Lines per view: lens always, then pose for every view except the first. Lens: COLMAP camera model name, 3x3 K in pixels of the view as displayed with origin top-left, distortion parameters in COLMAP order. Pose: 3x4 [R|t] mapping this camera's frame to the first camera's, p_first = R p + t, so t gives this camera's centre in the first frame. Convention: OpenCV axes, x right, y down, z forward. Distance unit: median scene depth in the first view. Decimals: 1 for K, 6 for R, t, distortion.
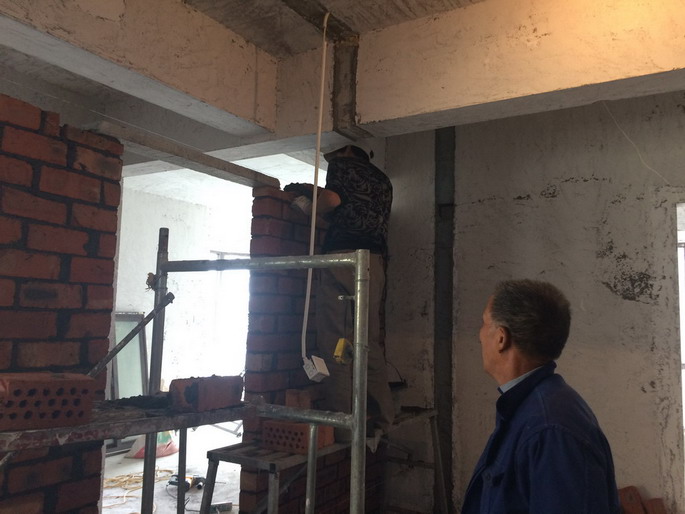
lens RADIAL K [[582.6, 0, 342.5], [0, 582.6, 252.9], [0, 0, 1]] dist [0.066397, -0.094104]
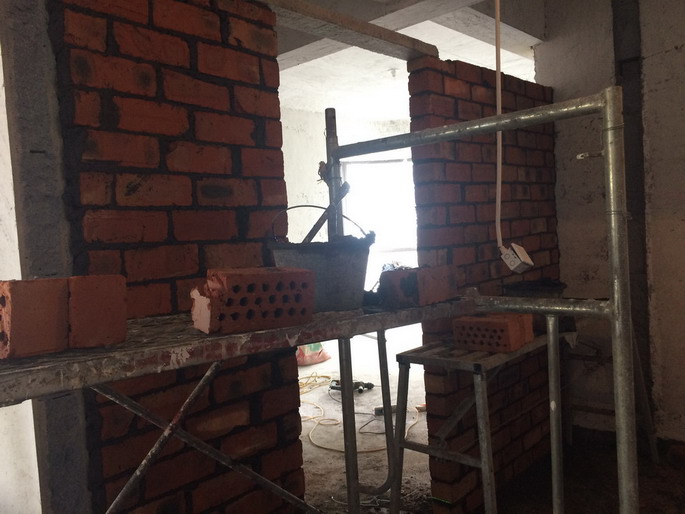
lens RADIAL K [[582.6, 0, 342.0], [0, 582.6, 256.0], [0, 0, 1]] dist [0.066397, -0.094104]
pose [[0.978500, -0.073016, -0.192891, -0.137488], [0.101959, 0.984215, 0.144655, 0.049186], [0.179284, -0.161212, 0.970499, 0.130681]]
